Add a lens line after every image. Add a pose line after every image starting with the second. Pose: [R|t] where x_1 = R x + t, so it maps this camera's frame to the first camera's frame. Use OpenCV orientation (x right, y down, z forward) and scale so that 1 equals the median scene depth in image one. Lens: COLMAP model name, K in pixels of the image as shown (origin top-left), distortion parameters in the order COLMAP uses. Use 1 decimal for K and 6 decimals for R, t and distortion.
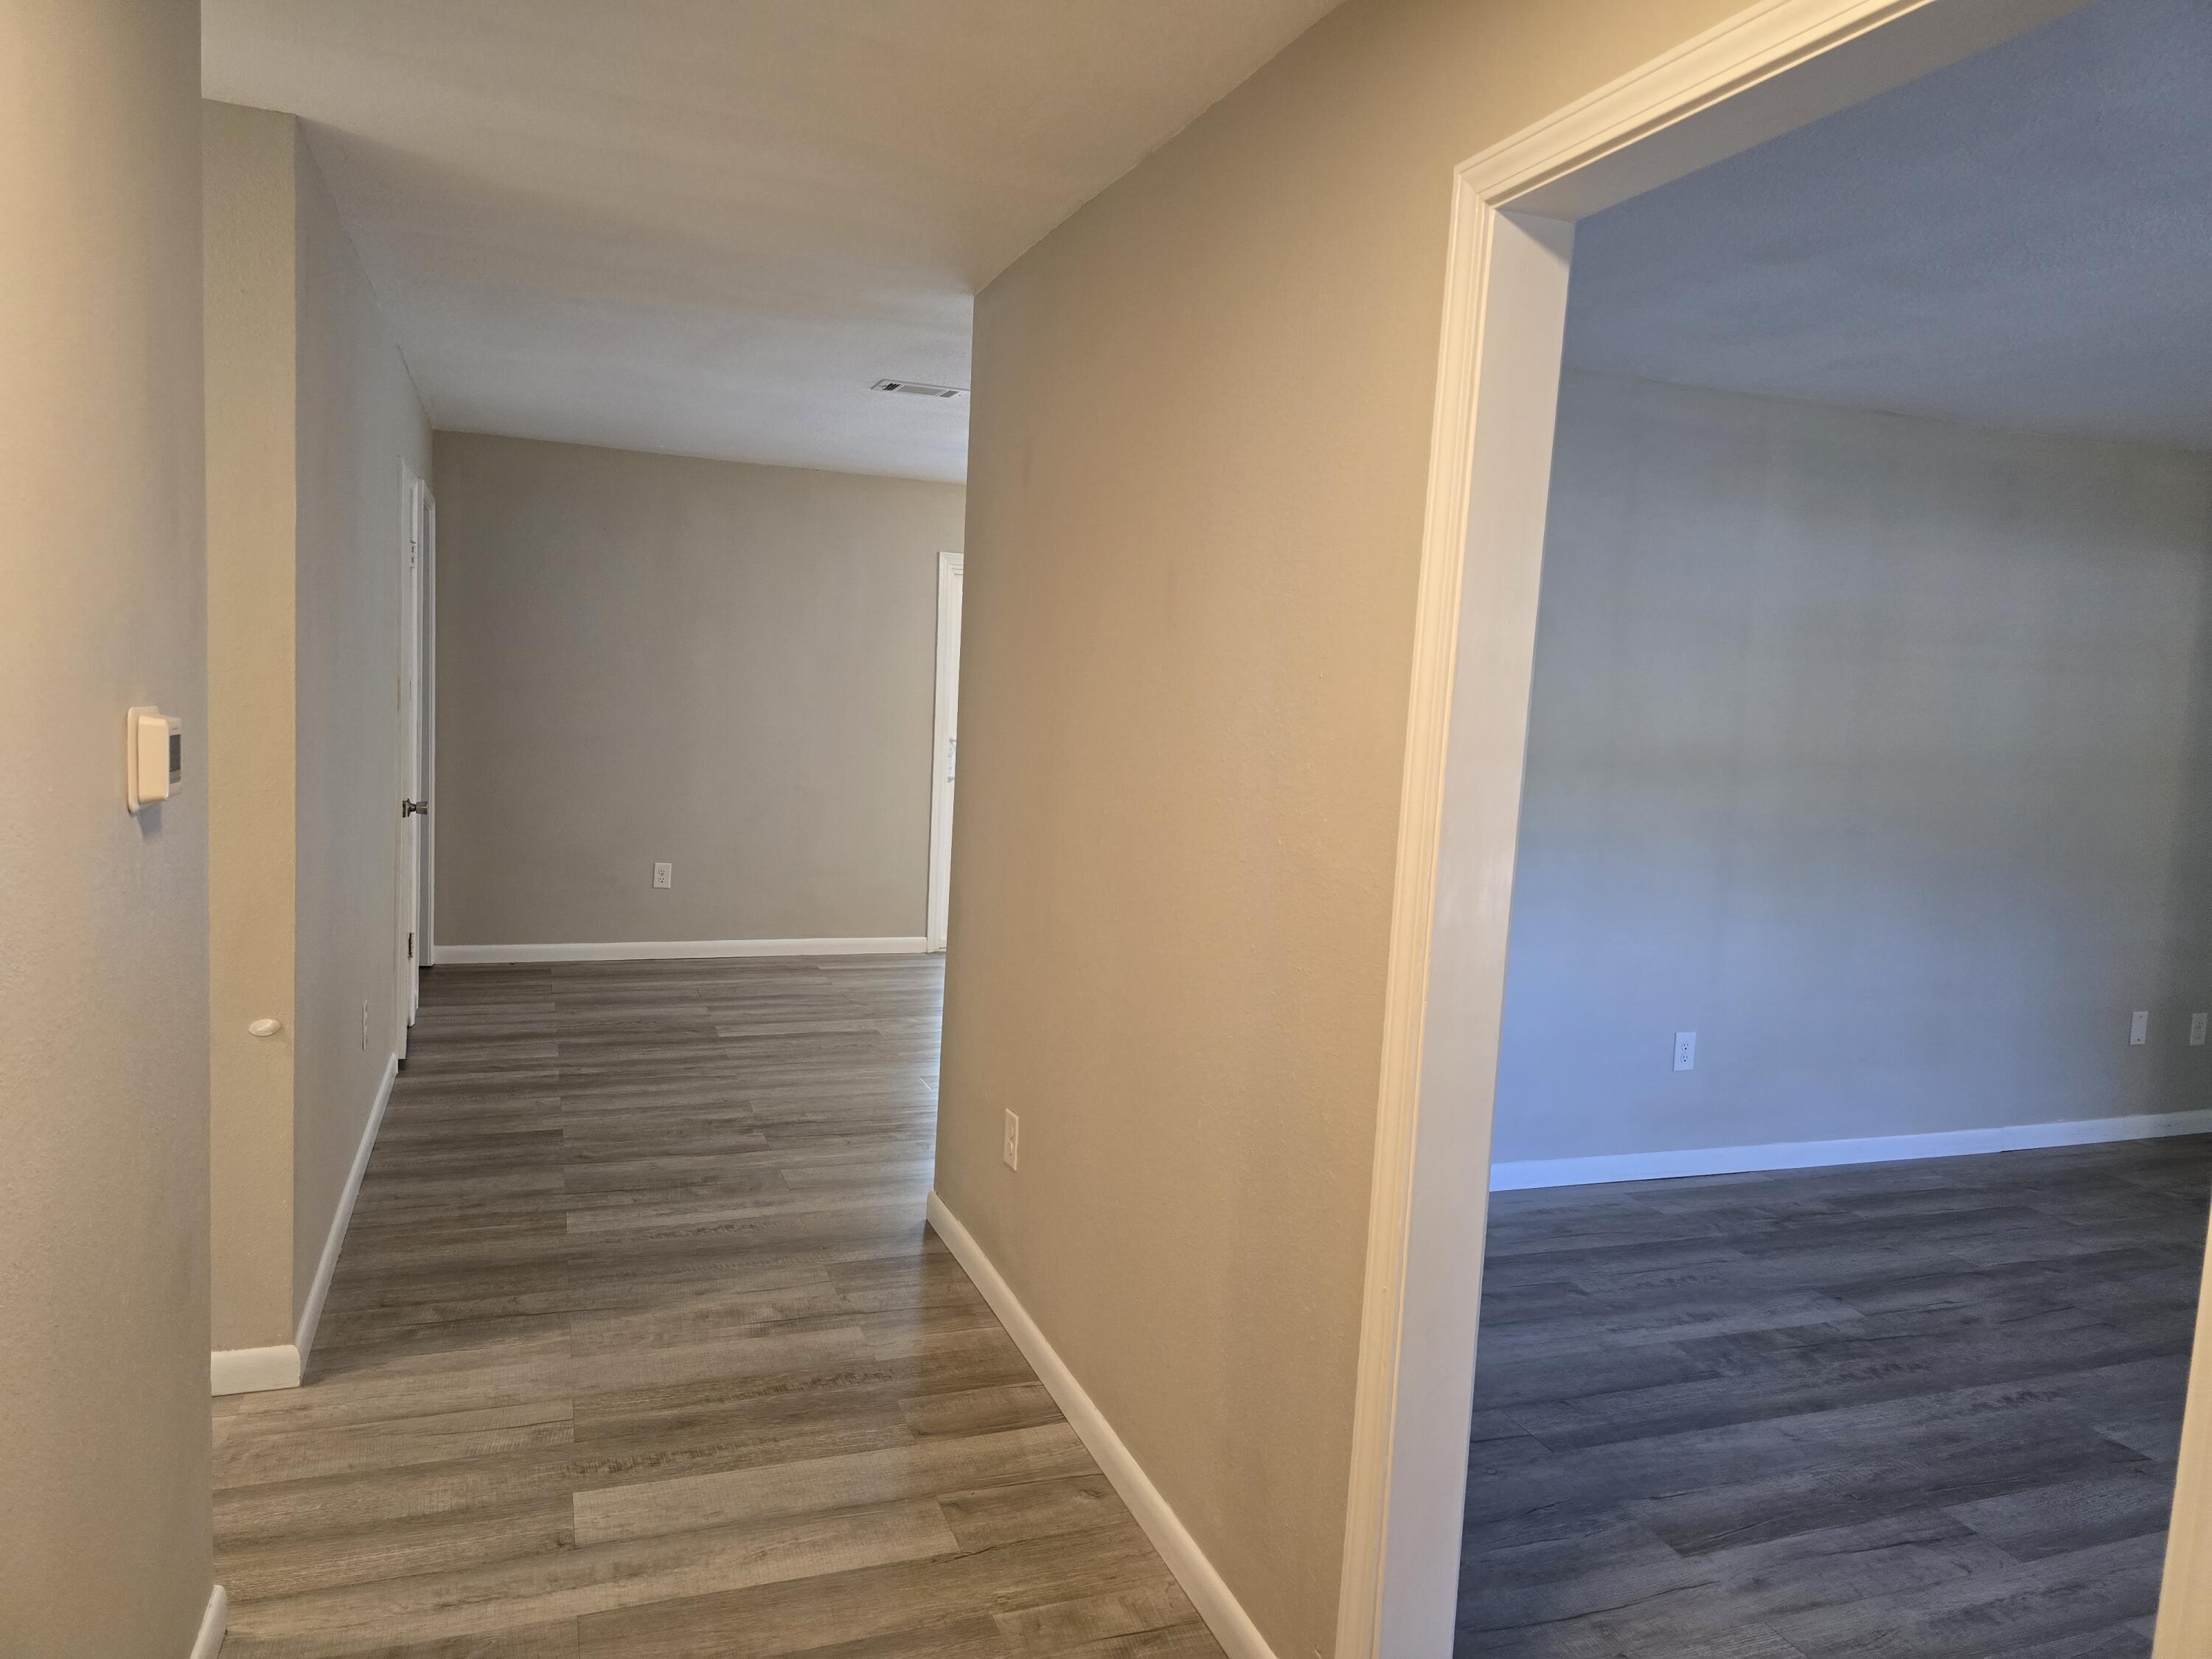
lens RADIAL K [[1466.4, 0, 1052.0], [0, 1466.4, 818.5], [0, 0, 1]] dist [0.029758, -0.031974]
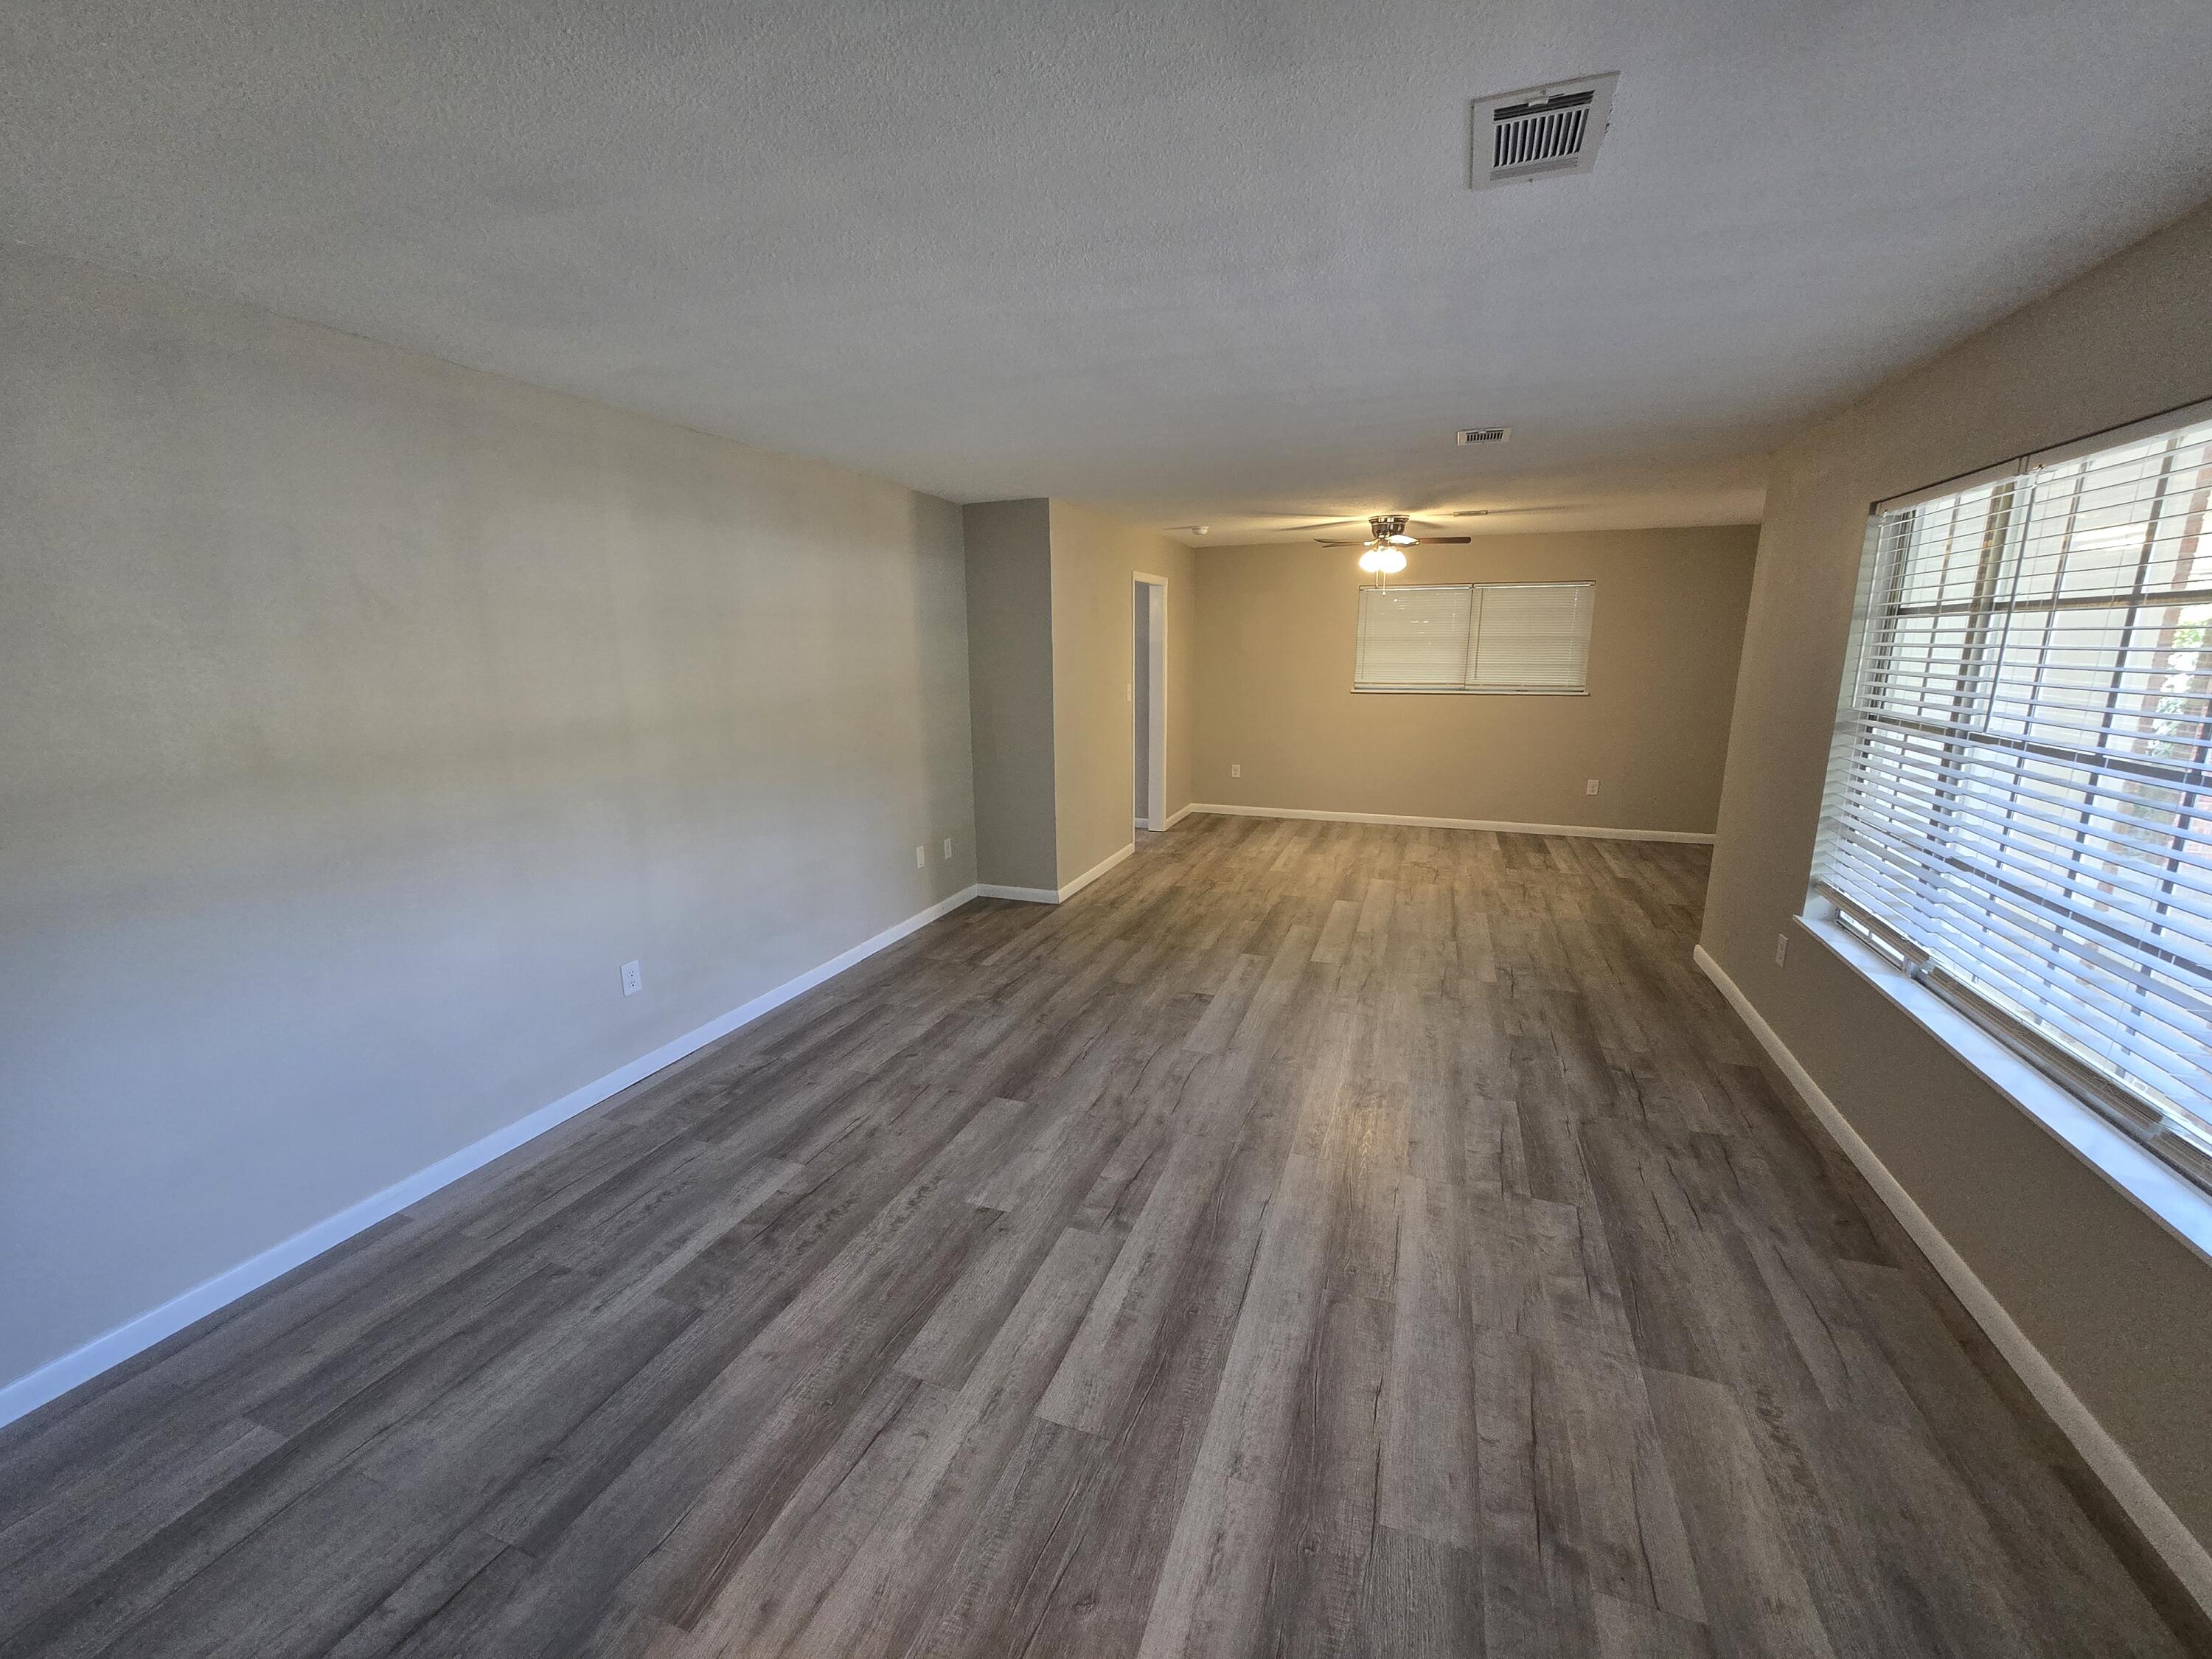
lens RADIAL K [[904.1, 0, 1098.6], [0, 904.1, 842.4], [0, 0, 1]] dist [-0.003721, -0.000304]
pose [[0.636225, -0.217500, 0.740210, 0.192644], [0.114701, 0.975442, 0.188032, -0.050317], [-0.762929, -0.034728, 0.645548, 0.308897]]
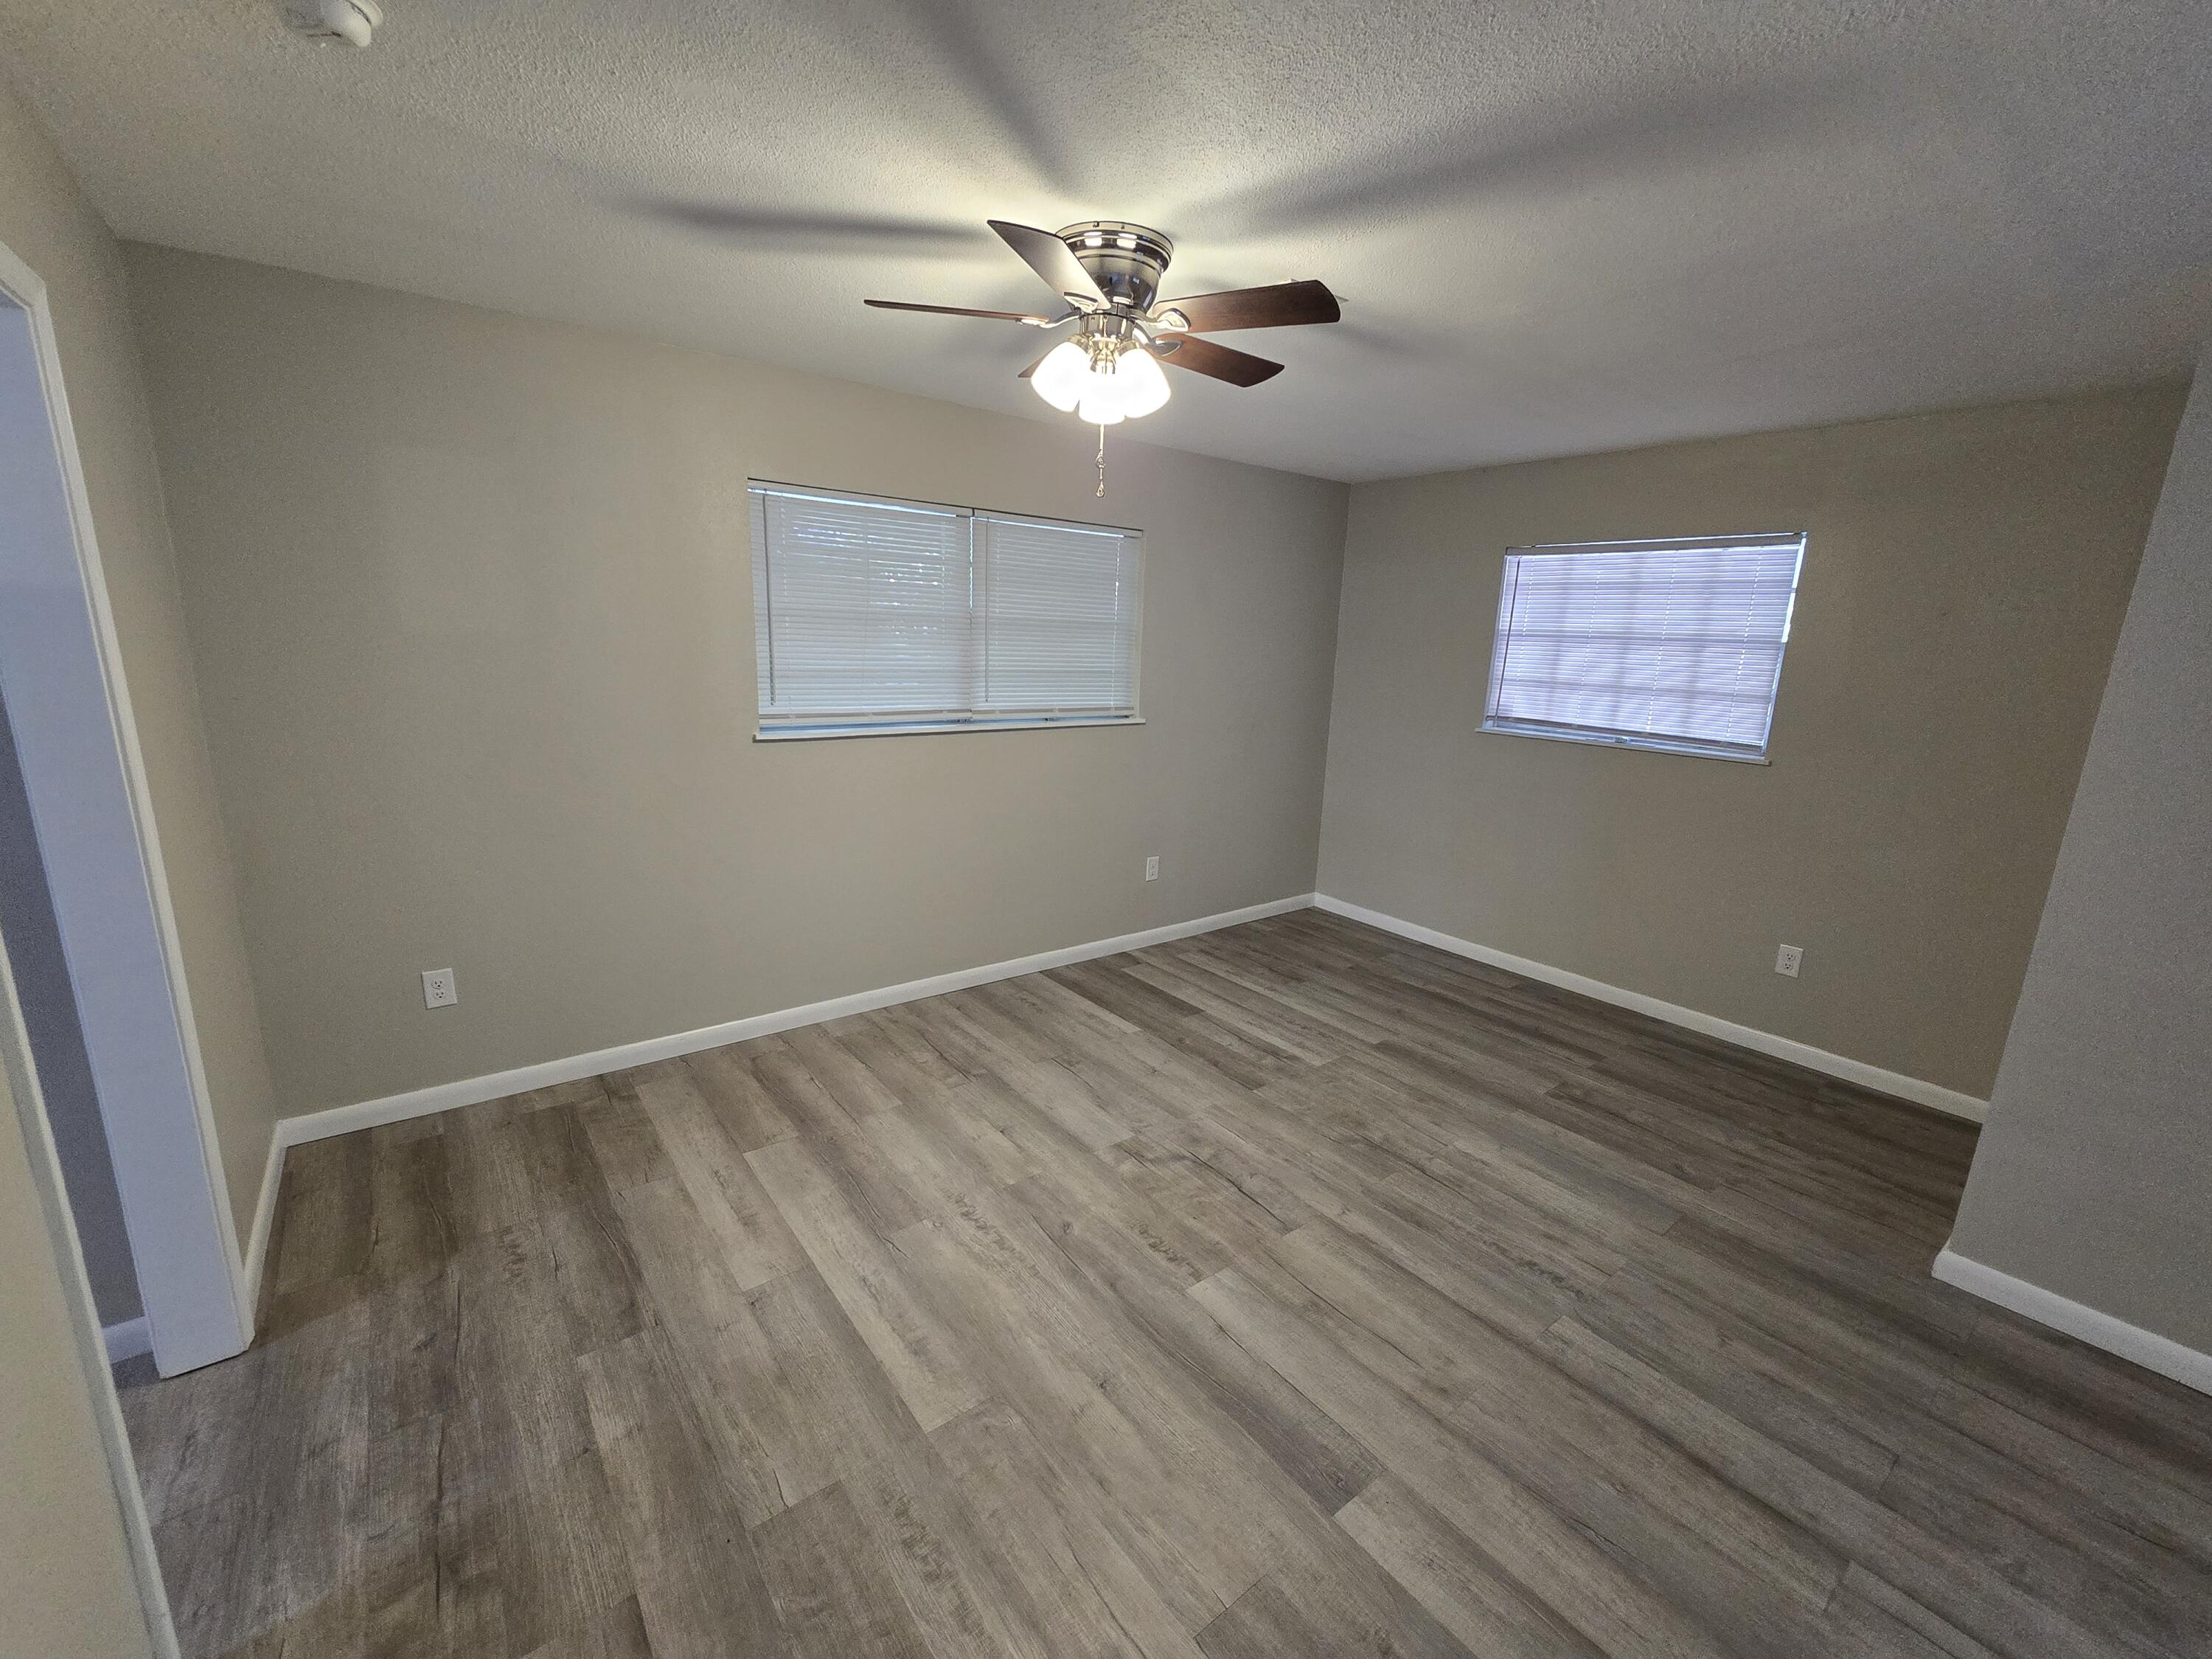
lens RADIAL K [[902.9, 0, 1095.3], [0, 902.9, 833.0], [0, 0, 1]] dist [-0.002282, 0.001020]
pose [[-0.318141, -0.267632, 0.909483, 1.270075], [0.046545, 0.953760, 0.296943, -0.087192], [-0.946900, 0.136802, -0.290973, 1.176676]]
